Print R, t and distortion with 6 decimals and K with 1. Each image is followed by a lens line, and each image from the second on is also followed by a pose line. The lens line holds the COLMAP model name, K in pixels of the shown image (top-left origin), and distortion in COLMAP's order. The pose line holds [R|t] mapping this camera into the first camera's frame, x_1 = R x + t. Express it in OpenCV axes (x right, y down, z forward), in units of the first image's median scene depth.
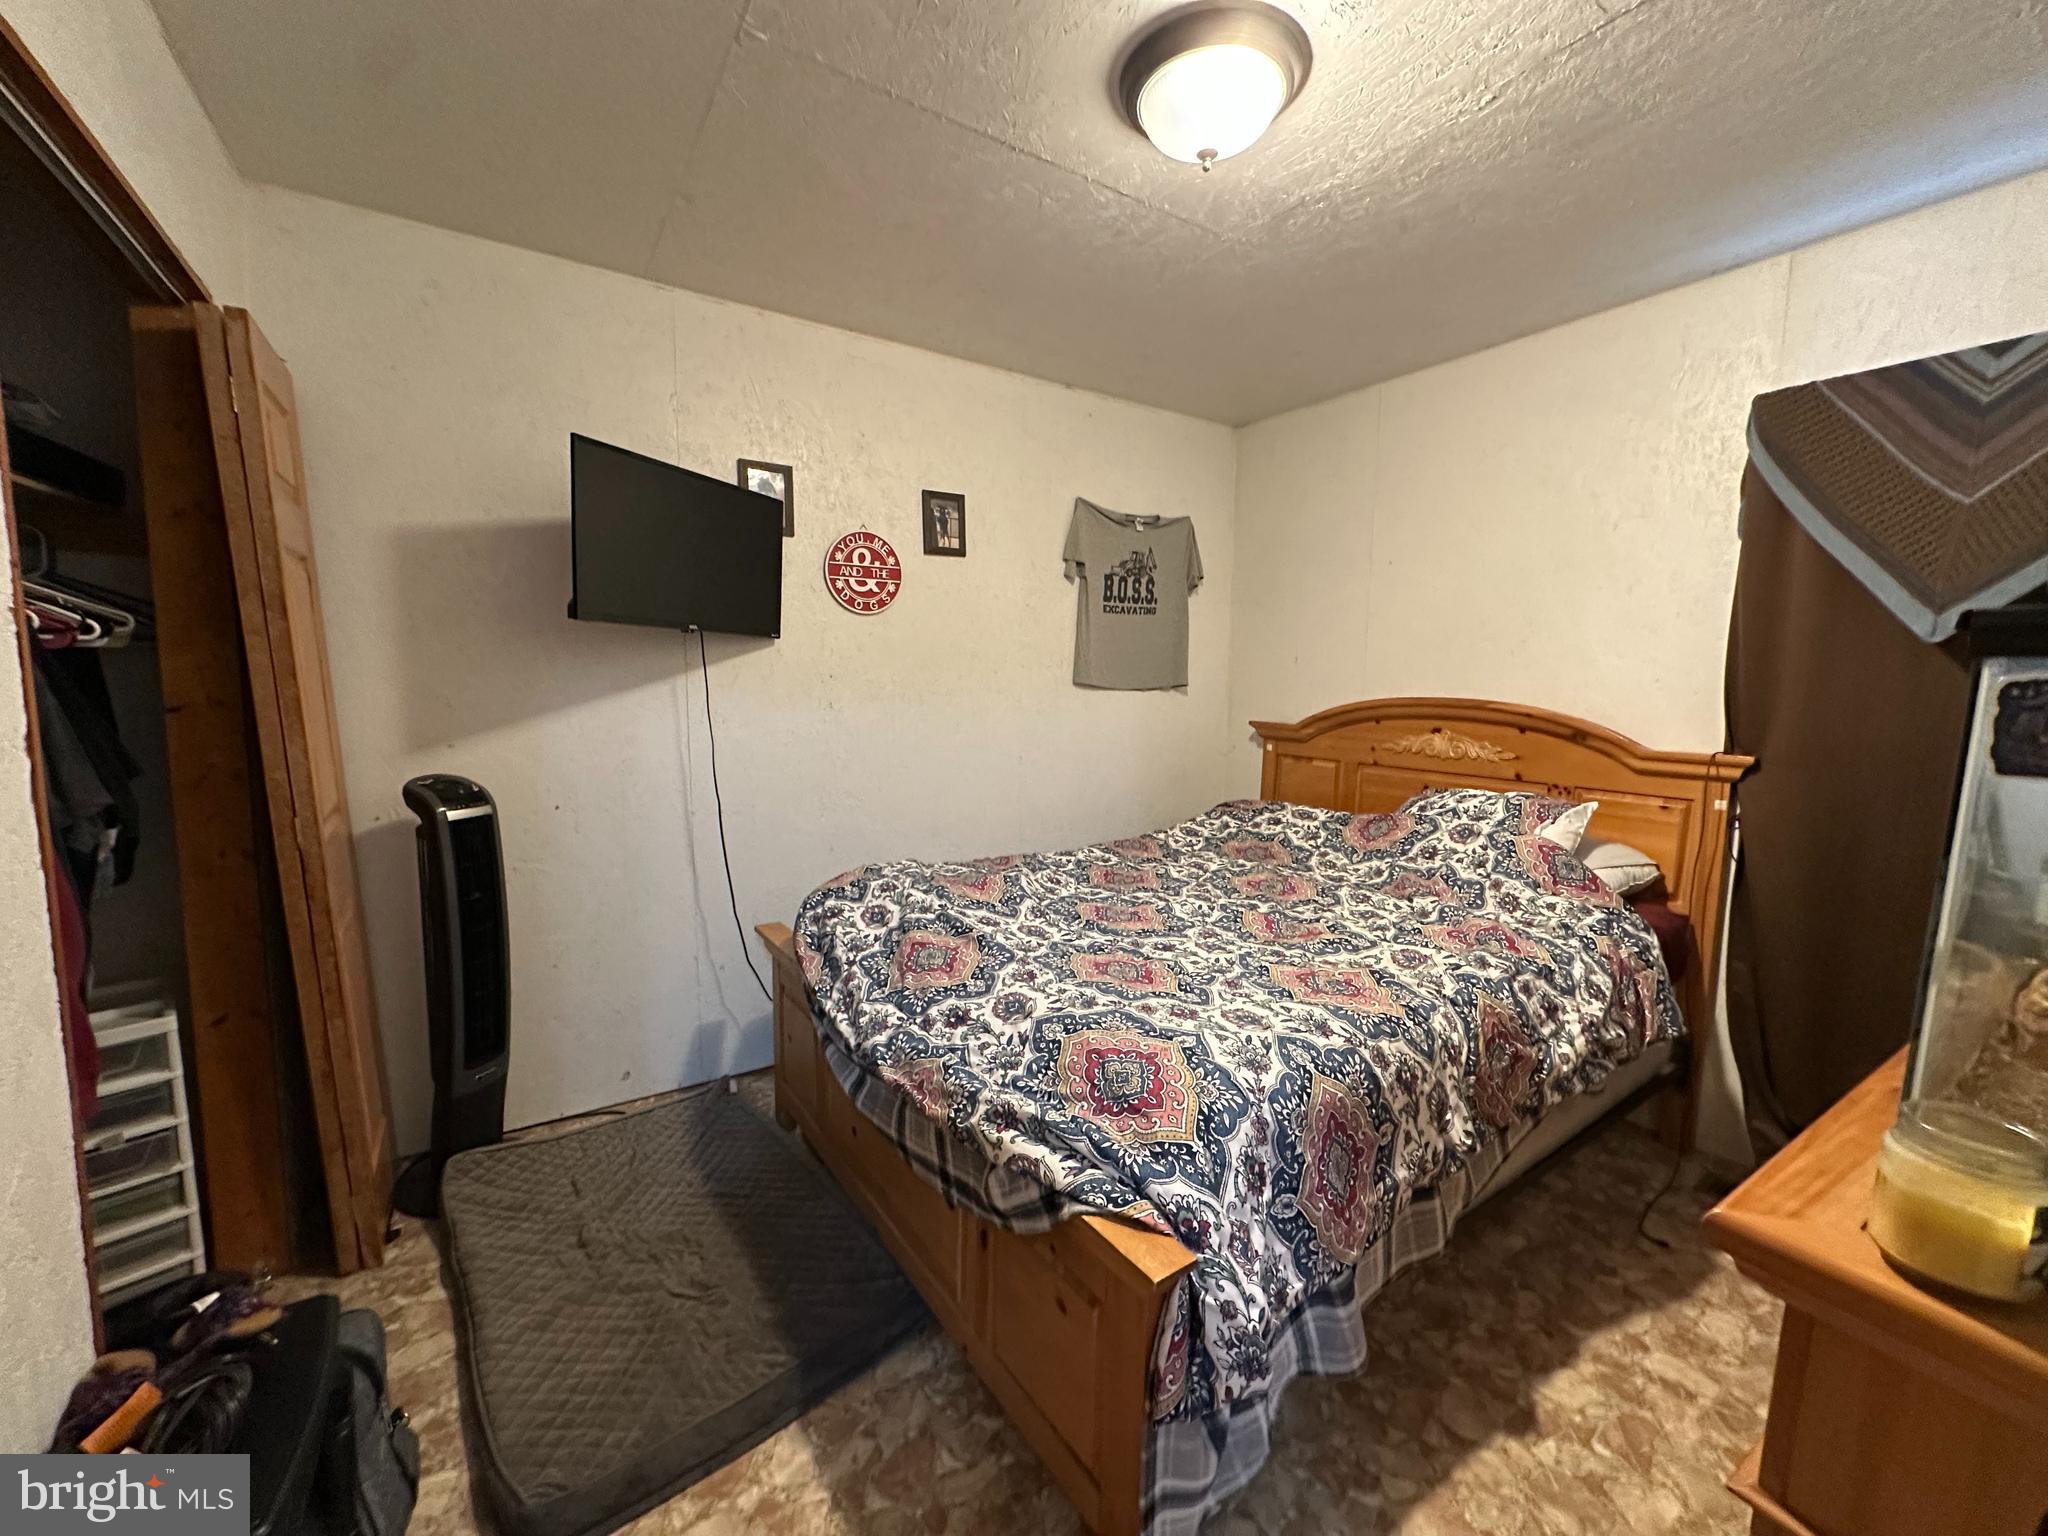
lens RADIAL K [[820.9, 0, 1022.8], [0, 820.9, 778.8], [0, 0, 1]] dist [-0.001992, 0.000591]
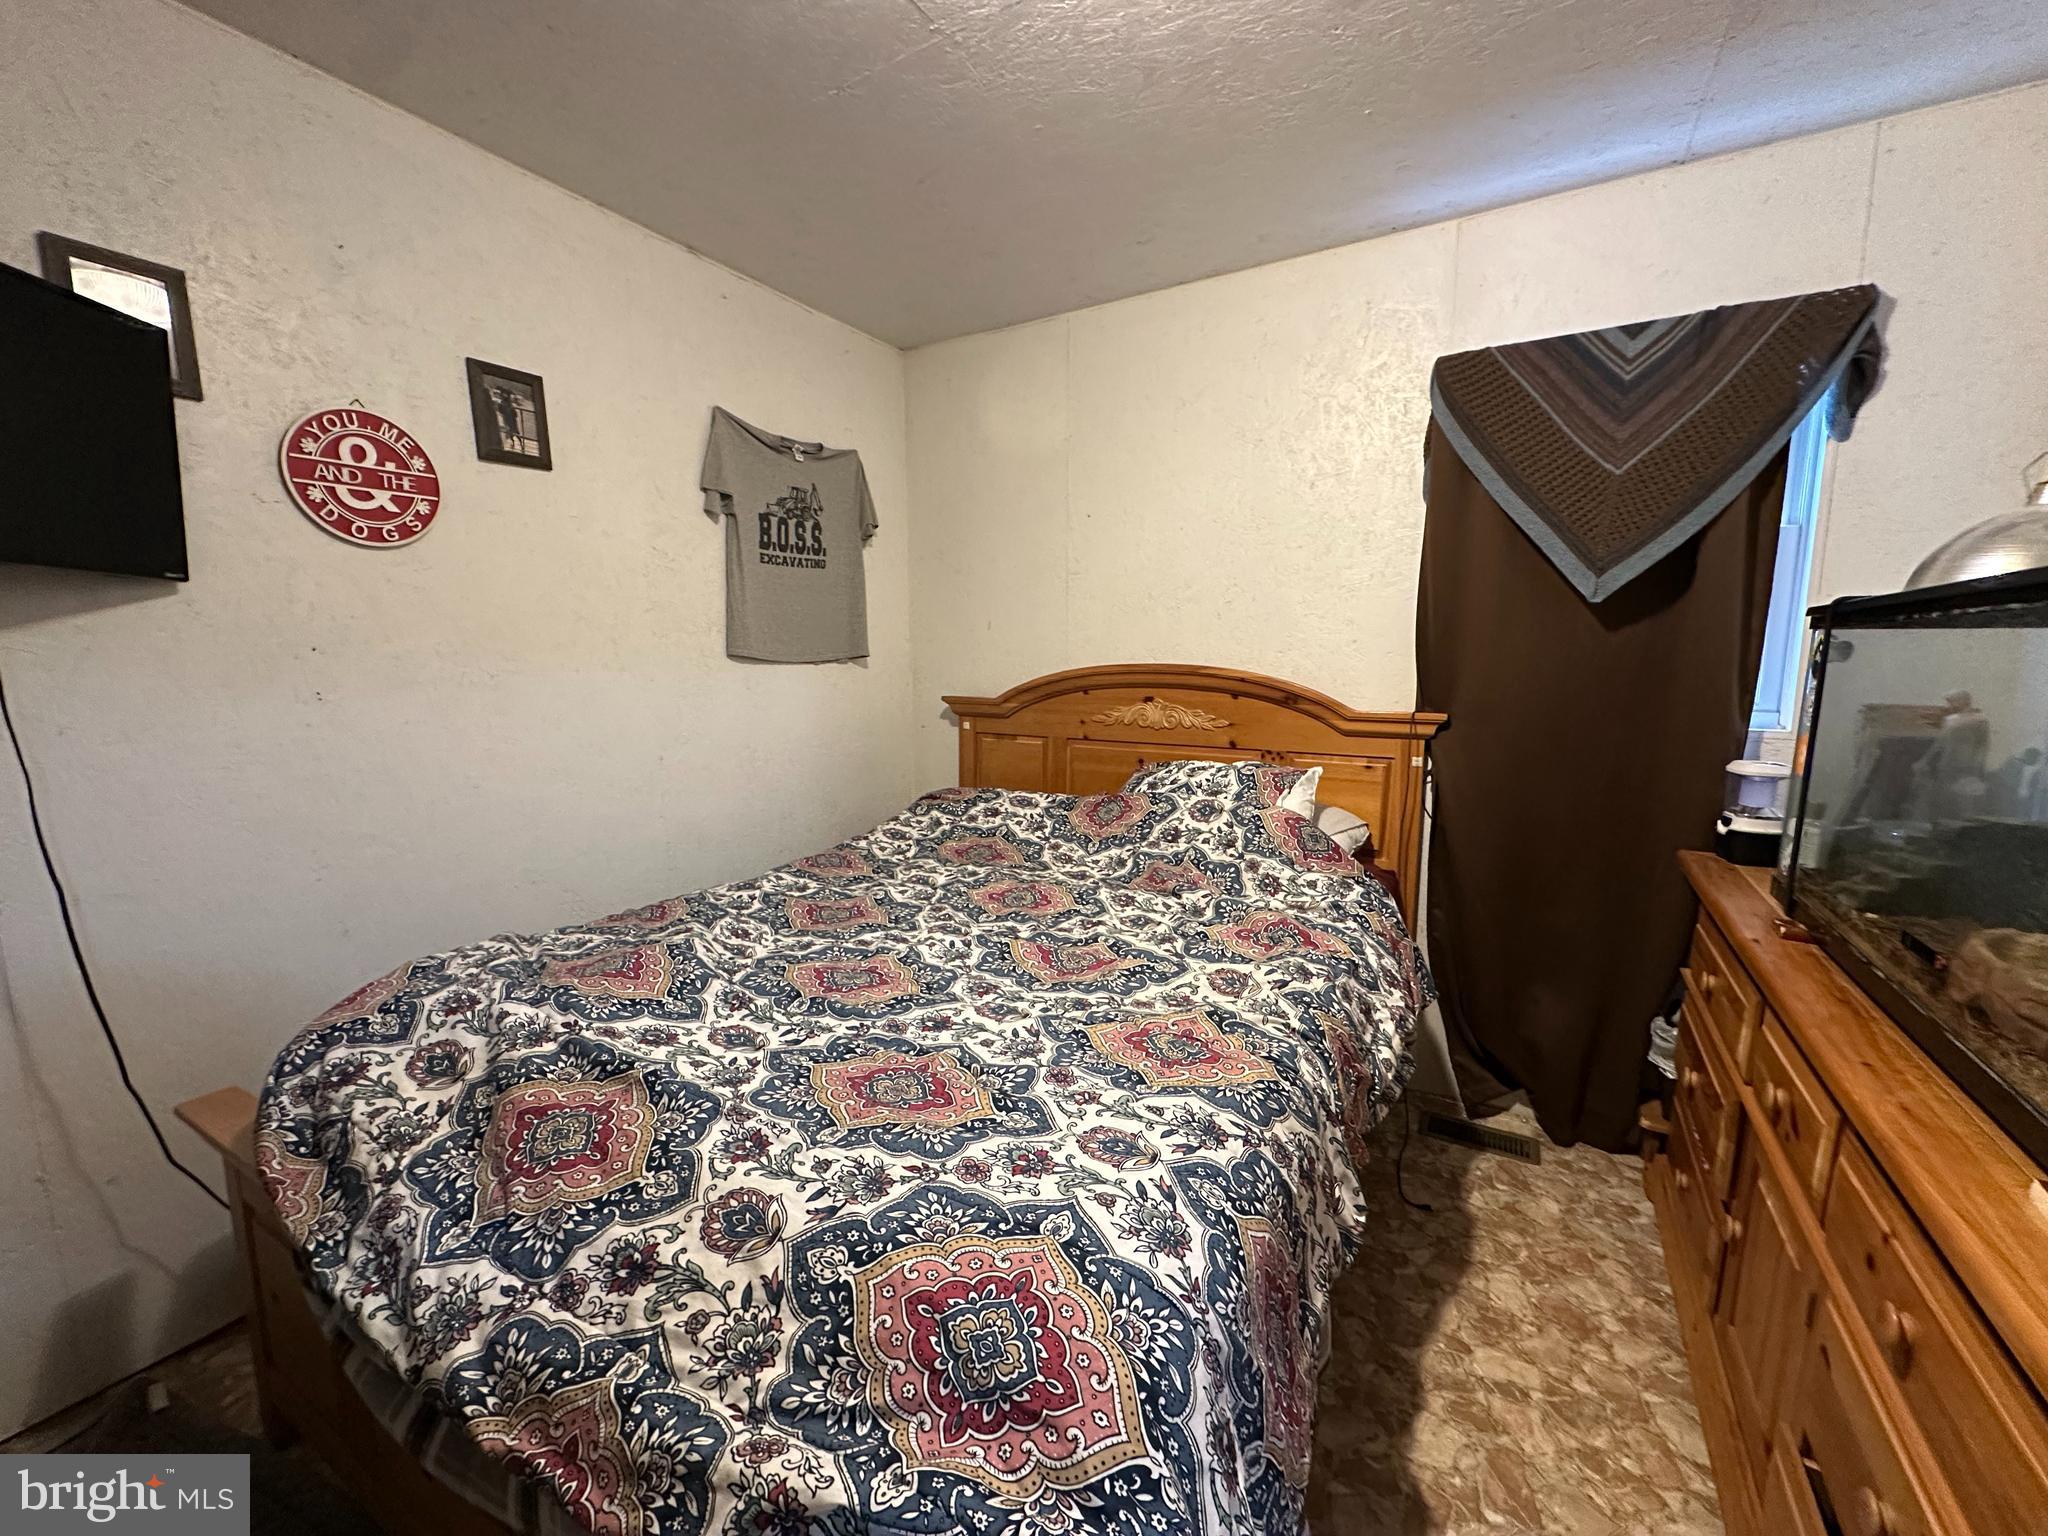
lens RADIAL K [[820.9, 0, 1028.3], [0, 820.9, 773.0], [0, 0, 1]] dist [-0.001992, 0.000591]
pose [[0.897901, -0.077589, 0.433305, -0.041039], [0.067220, 0.996967, 0.039226, -0.029316], [-0.435035, -0.006095, 0.900393, 0.303158]]
